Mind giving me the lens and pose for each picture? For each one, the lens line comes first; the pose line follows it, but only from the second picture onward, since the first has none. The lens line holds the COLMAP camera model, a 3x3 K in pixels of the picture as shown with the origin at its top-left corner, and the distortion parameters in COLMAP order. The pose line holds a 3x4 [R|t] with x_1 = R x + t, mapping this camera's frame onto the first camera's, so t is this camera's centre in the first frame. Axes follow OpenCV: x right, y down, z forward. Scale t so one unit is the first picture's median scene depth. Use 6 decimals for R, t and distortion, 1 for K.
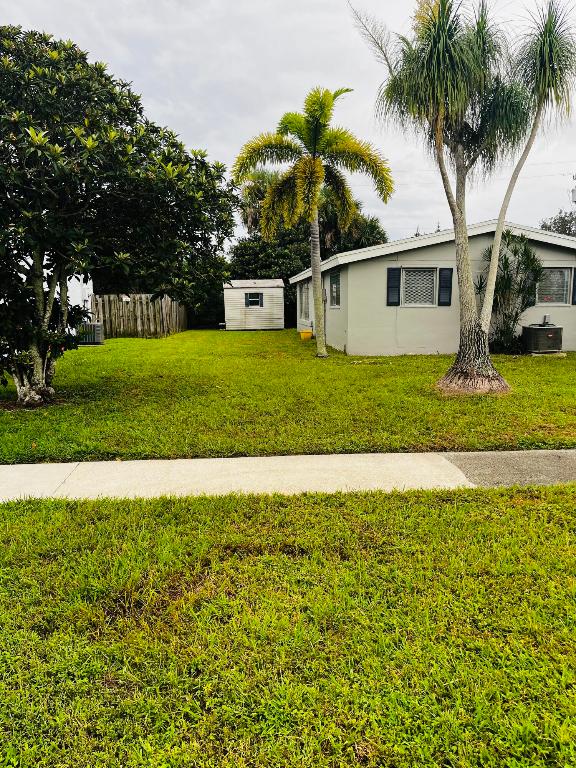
lens RADIAL K [[578.0, 0, 294.5], [0, 578.0, 393.4], [0, 0, 1]] dist [0.057851, -0.090966]
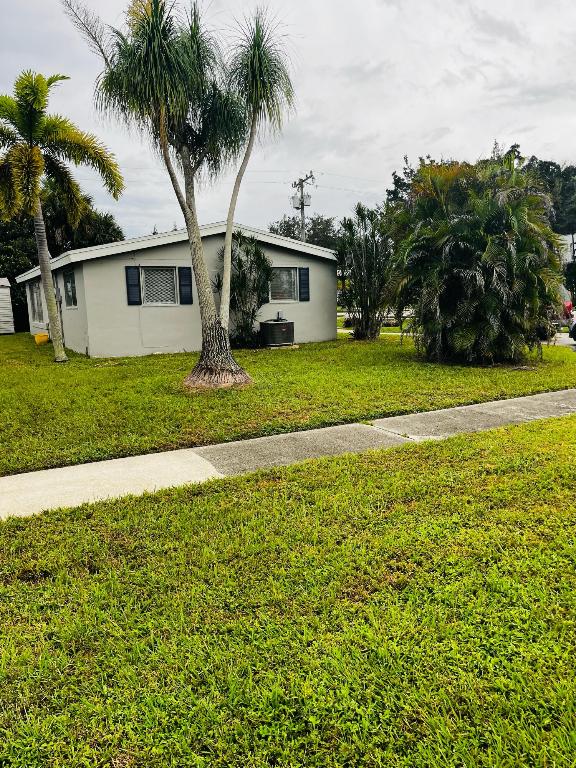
lens RADIAL K [[578.0, 0, 294.5], [0, 578.0, 393.4], [0, 0, 1]] dist [0.057851, -0.090966]
pose [[0.910238, -0.084874, 0.405294, 0.010646], [0.084169, 0.996259, 0.019598, 0.001168], [-0.405441, 0.016274, 0.913976, -0.003014]]
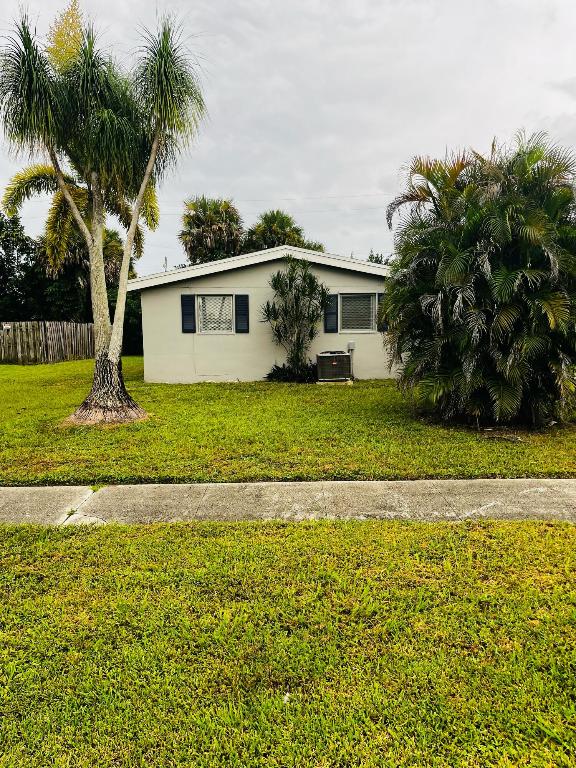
lens RADIAL K [[578.0, 0, 294.5], [0, 578.0, 393.4], [0, 0, 1]] dist [0.057851, -0.090966]
pose [[0.996941, 0.003830, -0.078062, 0.813872], [-0.007241, 0.999029, -0.043466, -0.013642], [0.077820, 0.043898, 0.996001, 0.076587]]
